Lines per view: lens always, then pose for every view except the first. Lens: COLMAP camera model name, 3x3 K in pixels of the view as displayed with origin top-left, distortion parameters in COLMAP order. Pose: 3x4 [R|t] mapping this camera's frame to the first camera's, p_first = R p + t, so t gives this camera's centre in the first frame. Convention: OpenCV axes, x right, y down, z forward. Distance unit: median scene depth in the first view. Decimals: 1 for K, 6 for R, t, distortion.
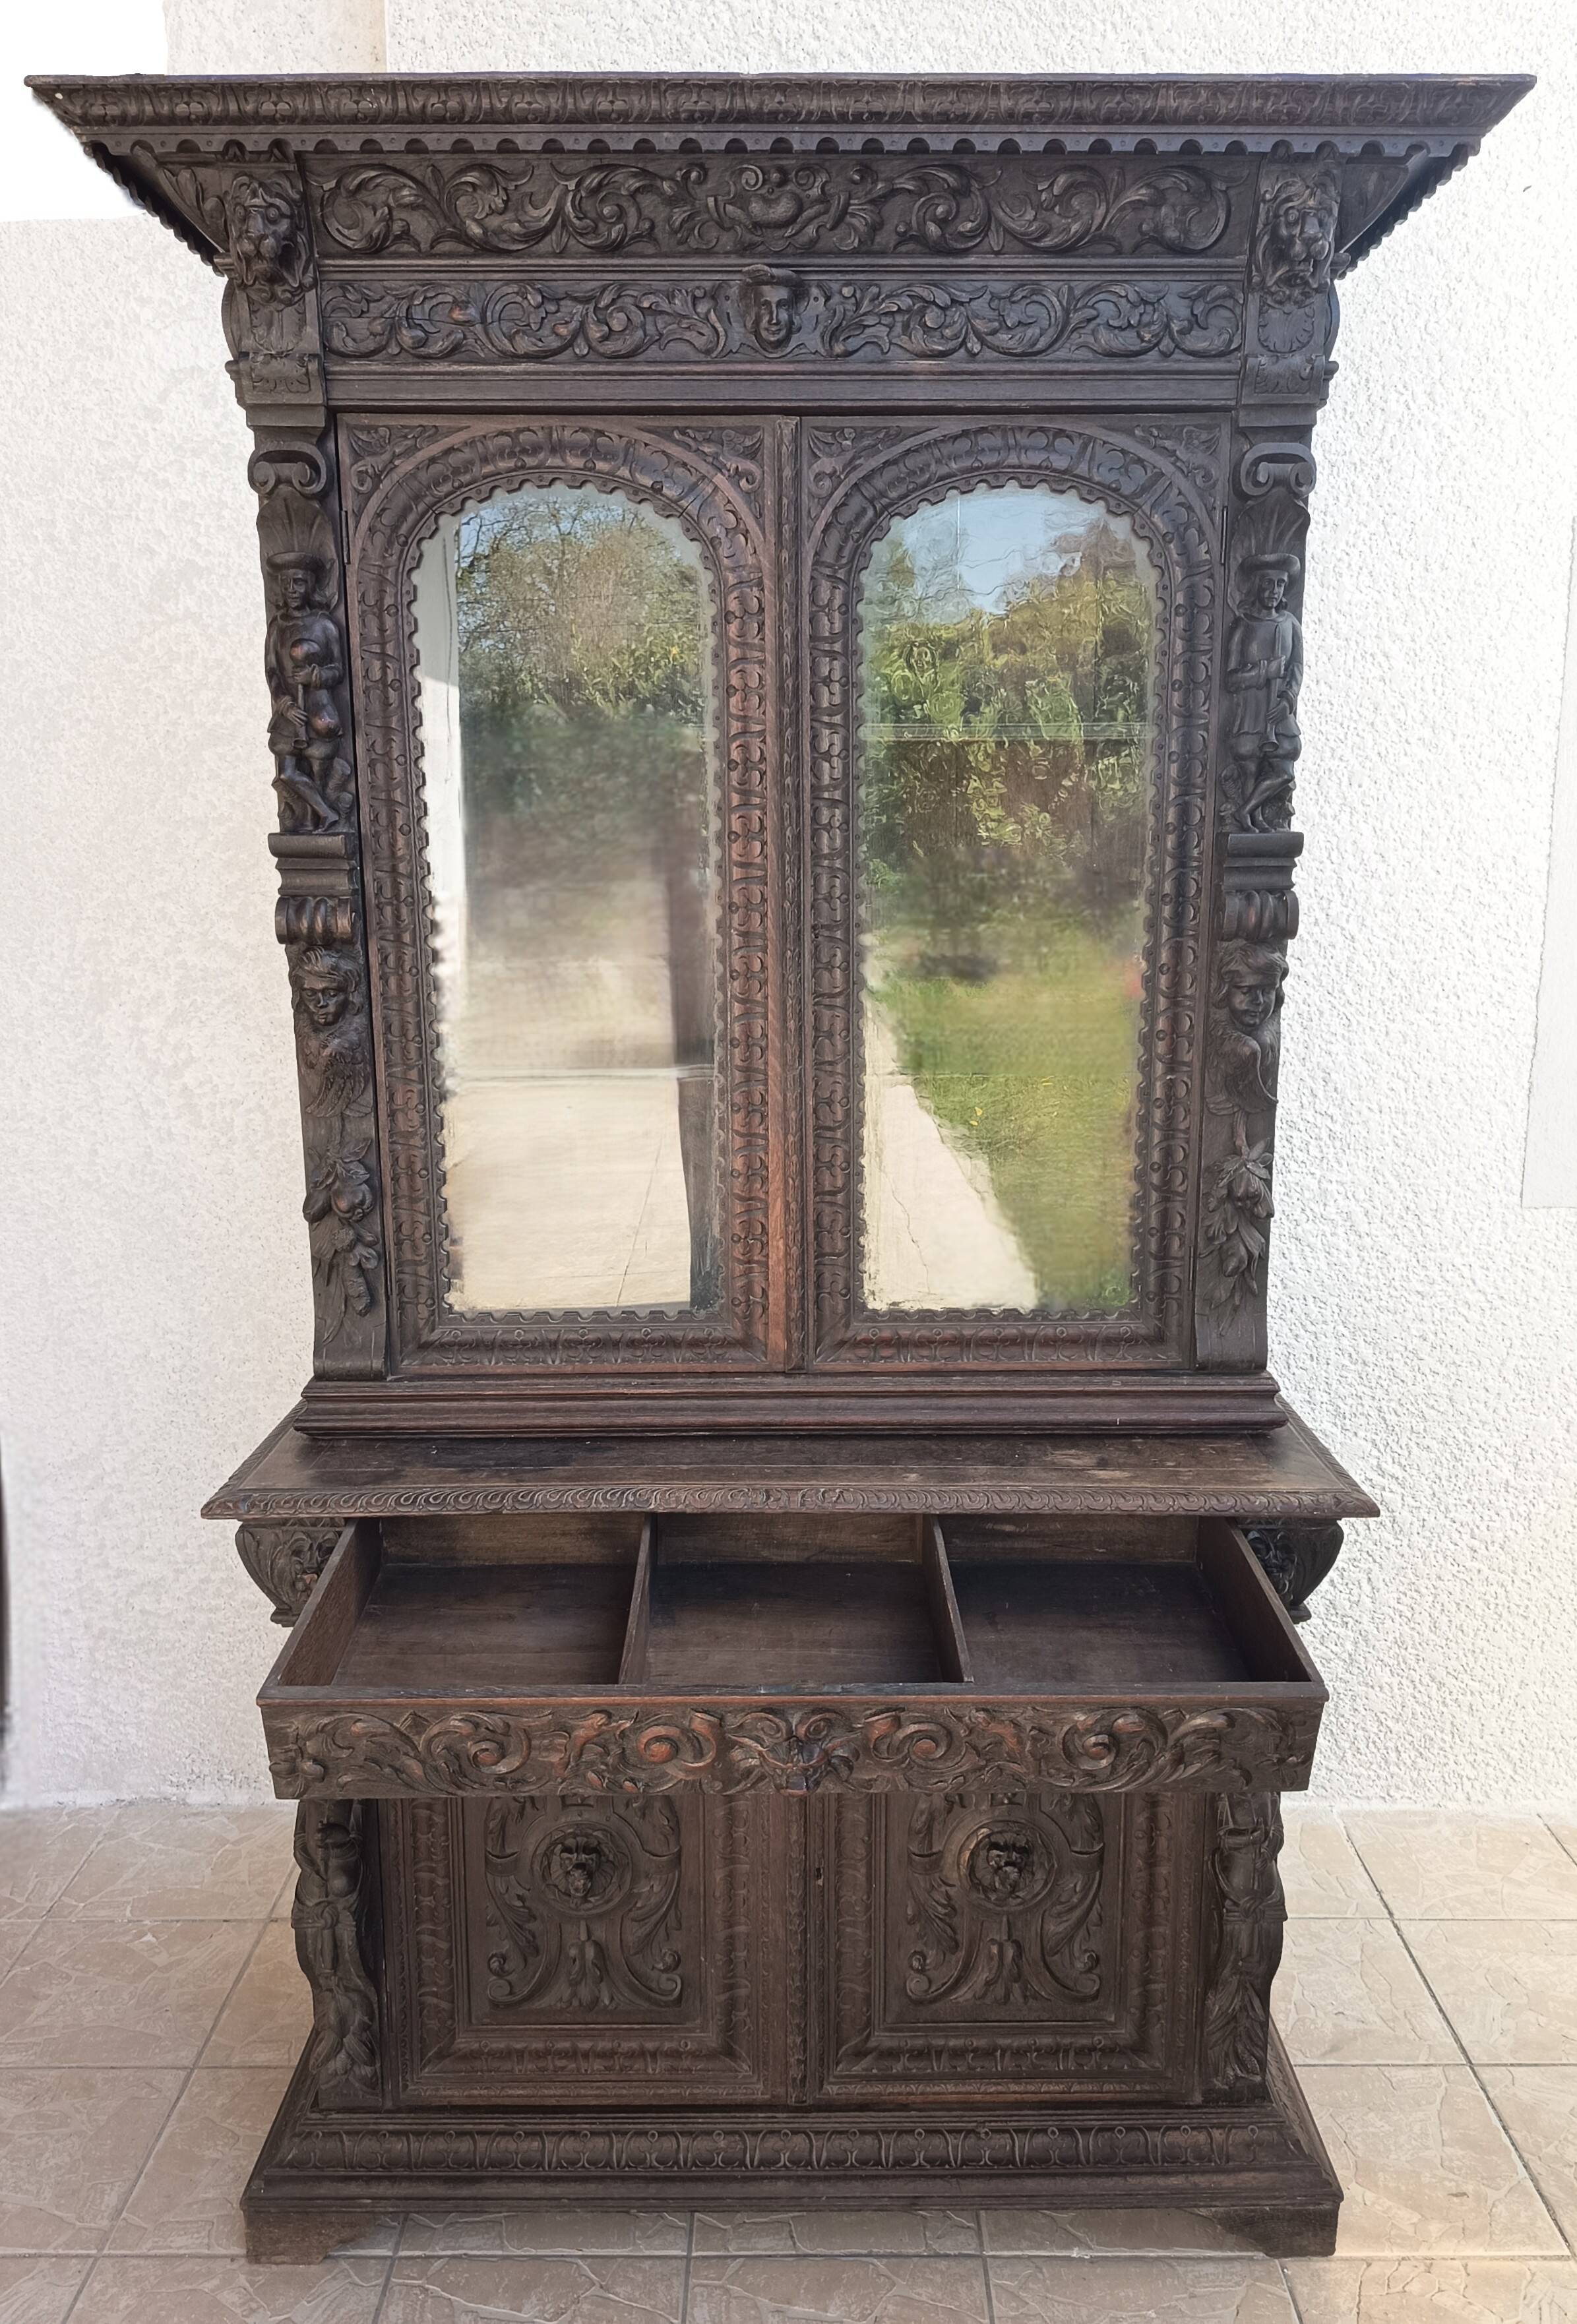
lens RADIAL K [[1812.6, 0, 808.2], [0, 1812.6, 1211.8], [0, 0, 1]] dist [0.054053, -0.080317]
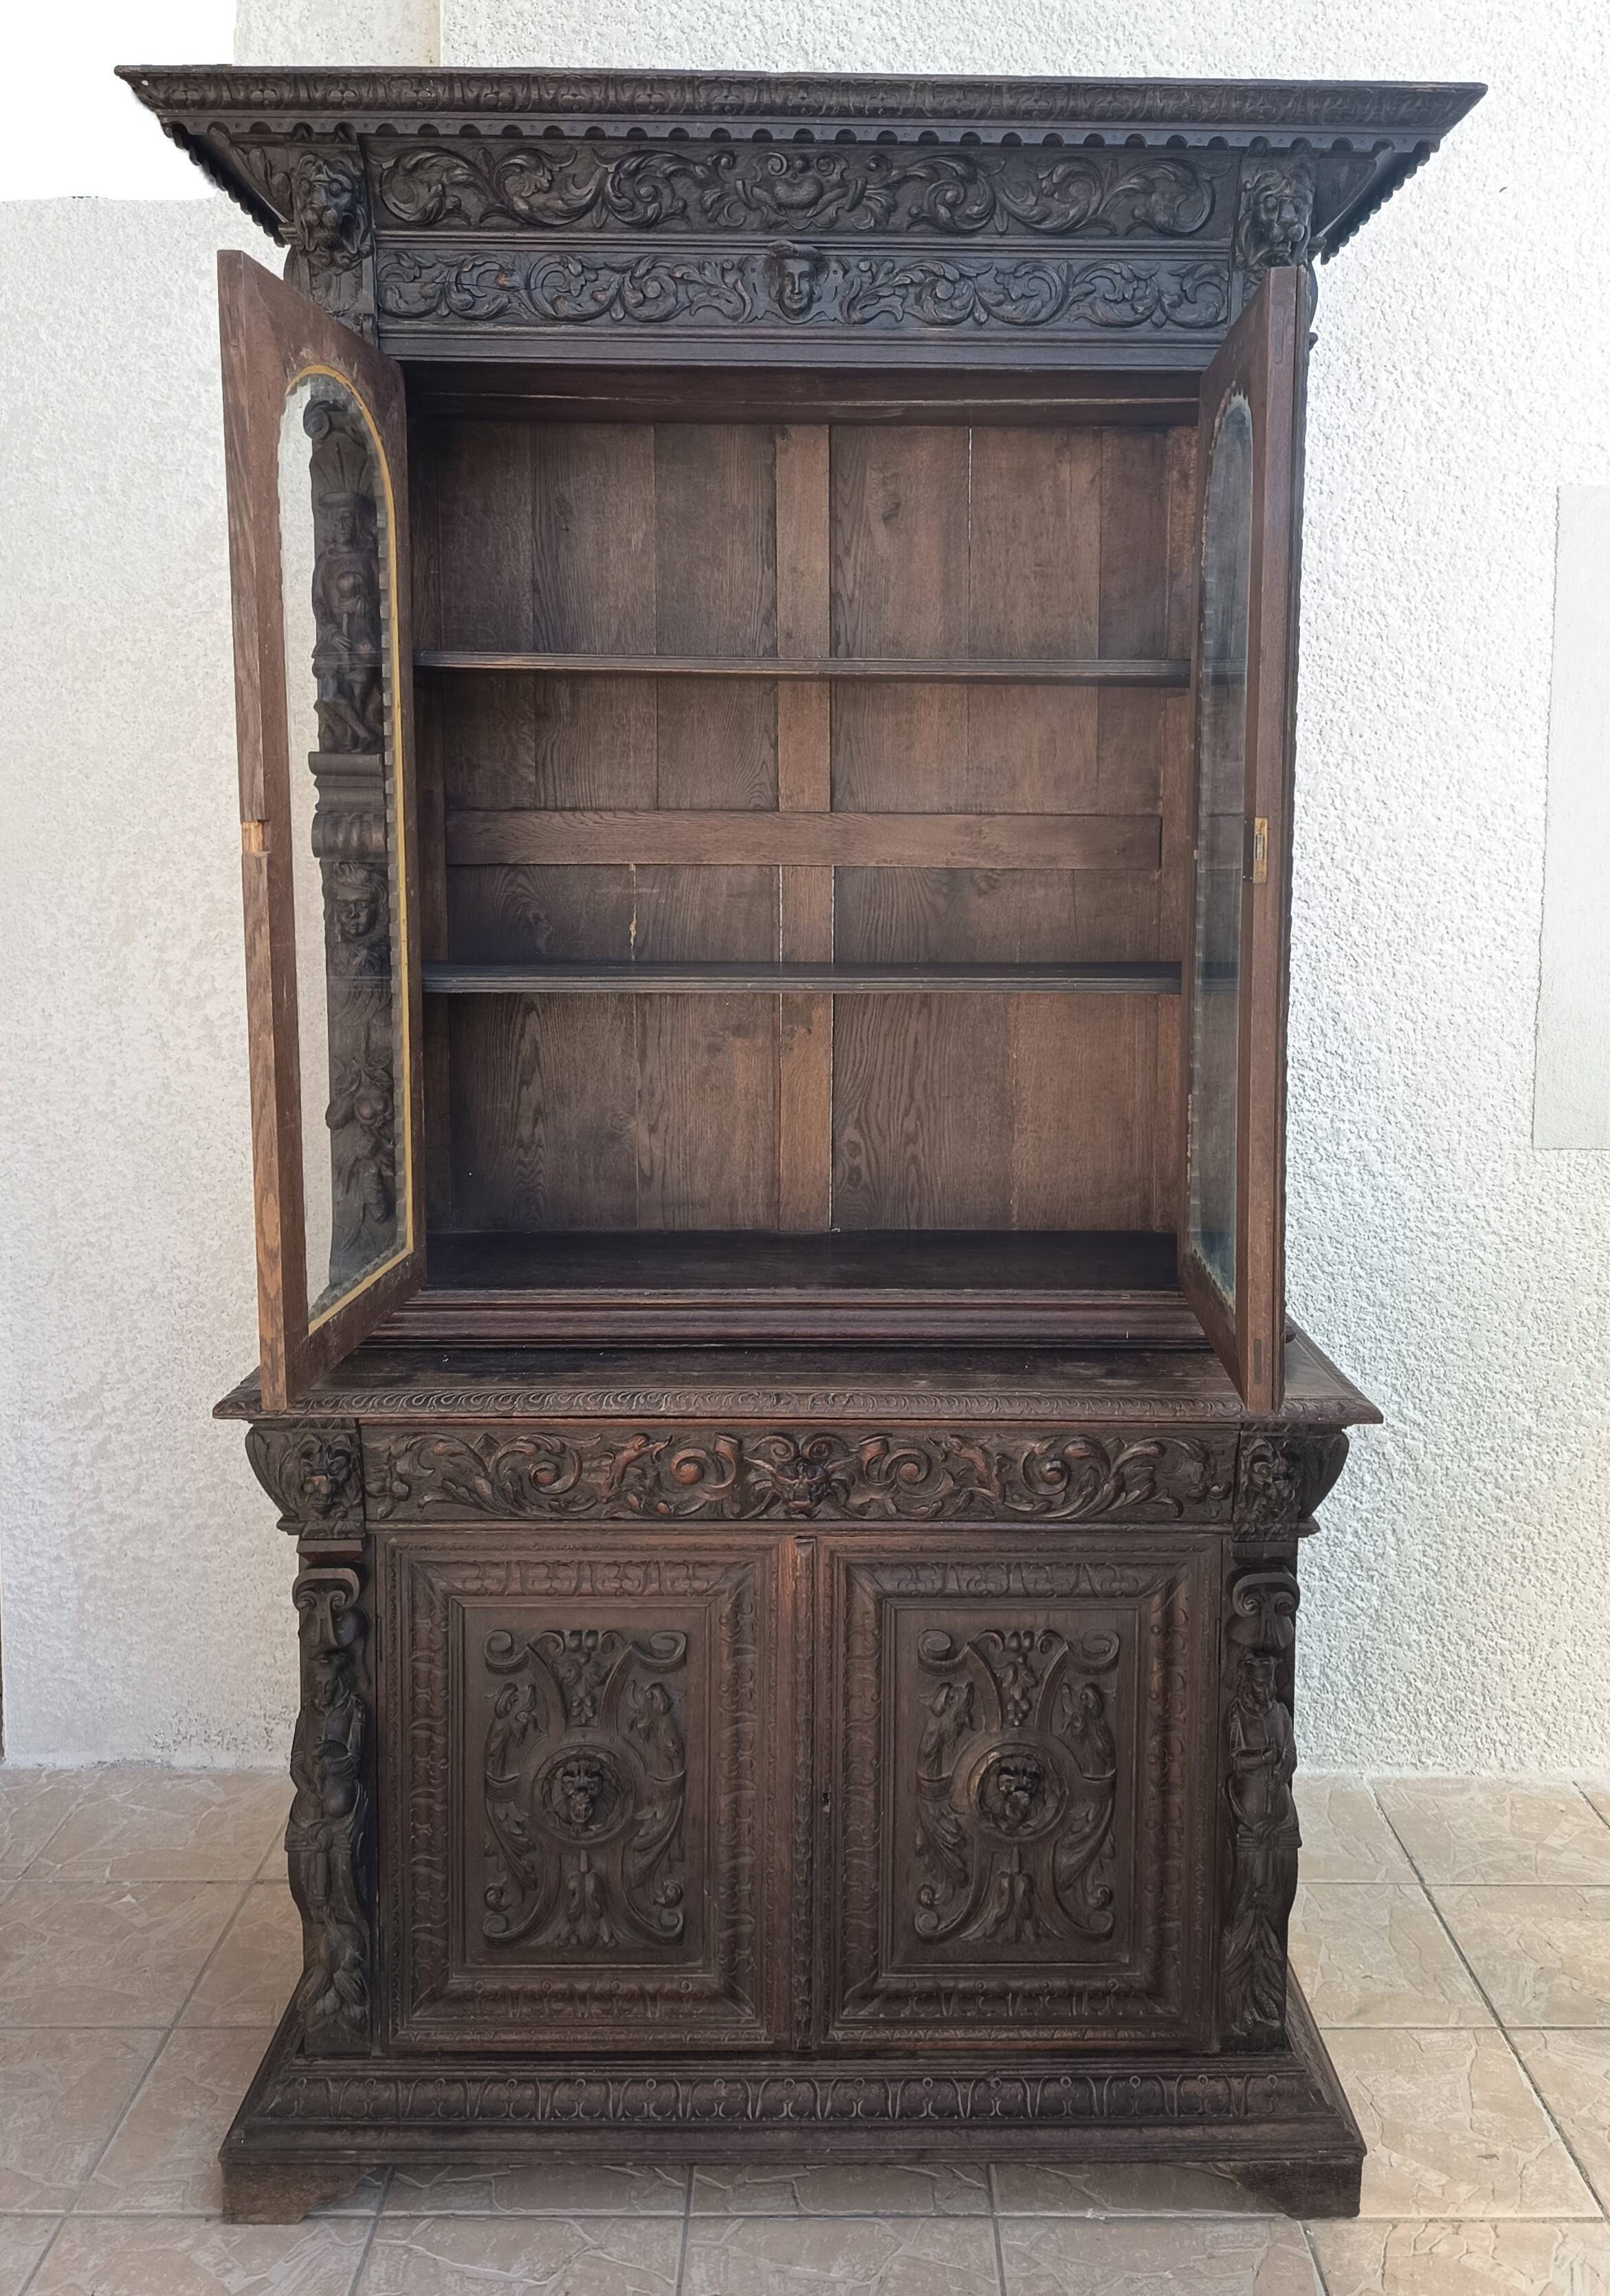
lens RADIAL K [[1887.9, 0, 856.0], [0, 1887.9, 998.4], [0, 0, 1]] dist [0.038703, -0.047985]
pose [[0.999901, 0.008543, 0.011174, 0.006930], [-0.007236, 0.993658, -0.112214, 0.049281], [-0.012061, 0.112122, 0.993621, -0.062441]]
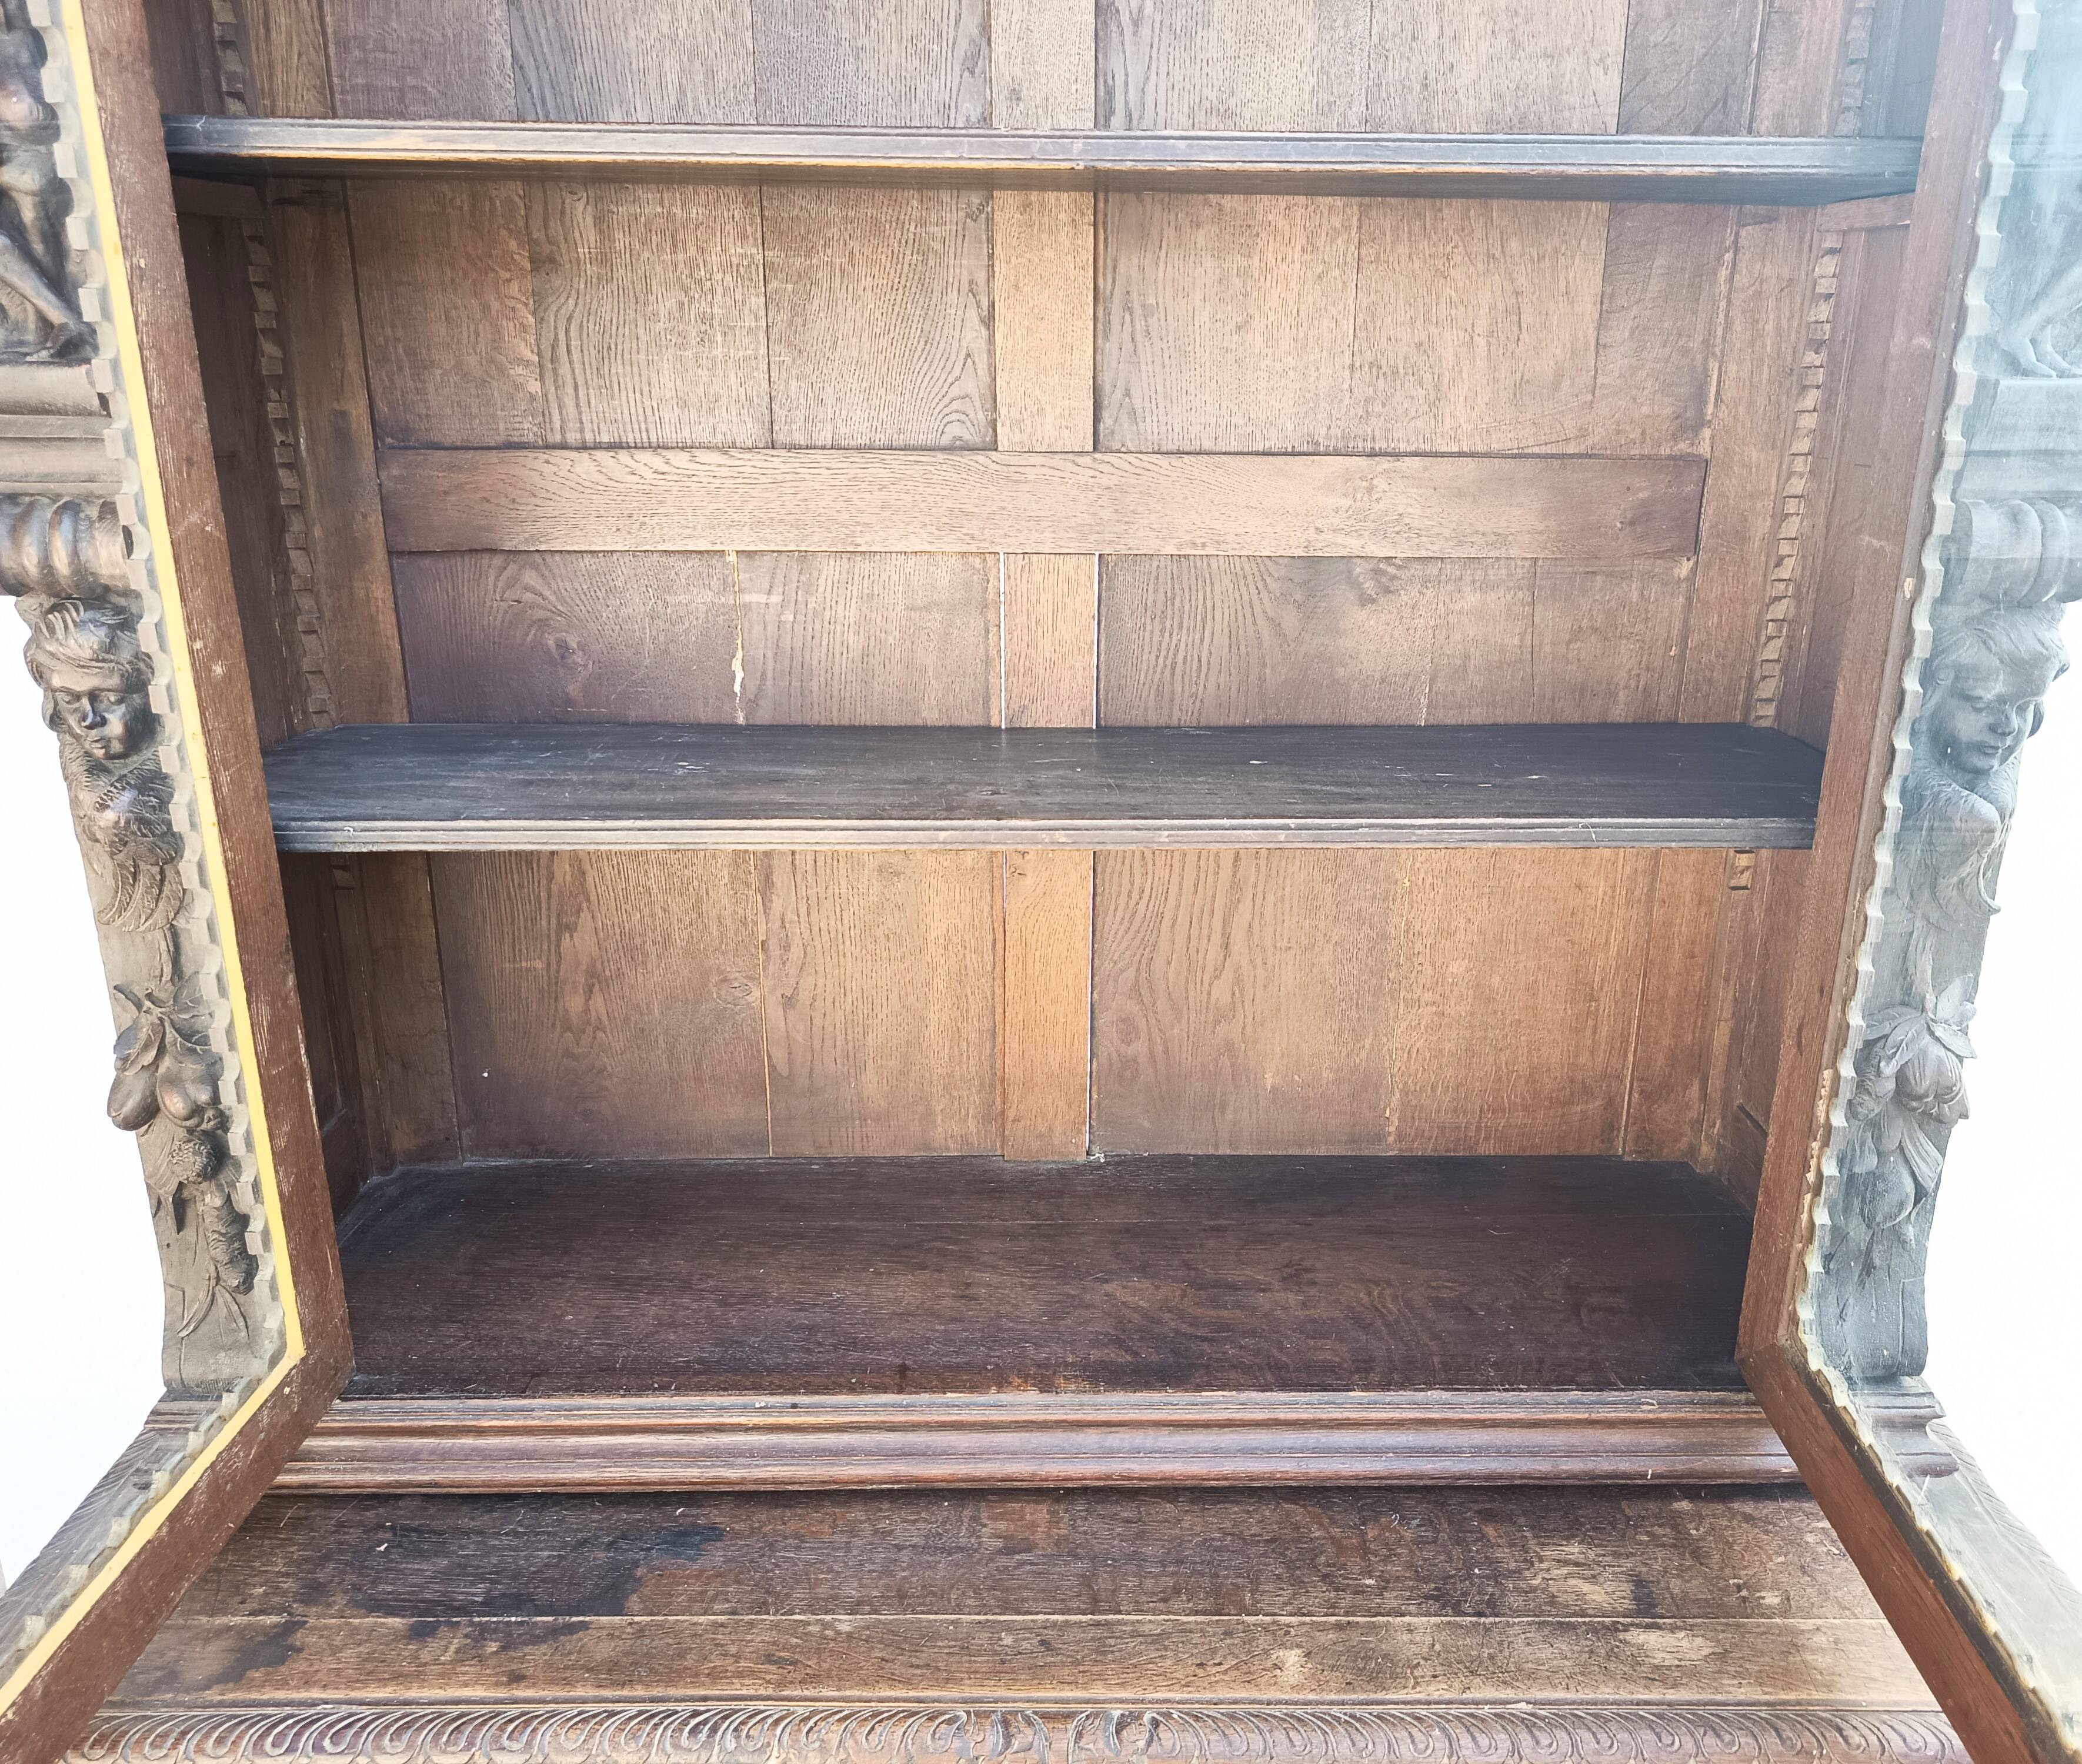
lens RADIAL K [[1652.5, 0, 1061.3], [0, 1652.5, 878.7], [0, 0, 1]] dist [0.024820, -0.035538]
pose [[0.999918, 0.006276, 0.011168, -0.012981], [-0.007459, 0.993991, 0.109207, -0.117197], [-0.010416, -0.109282, 0.993956, 0.529868]]
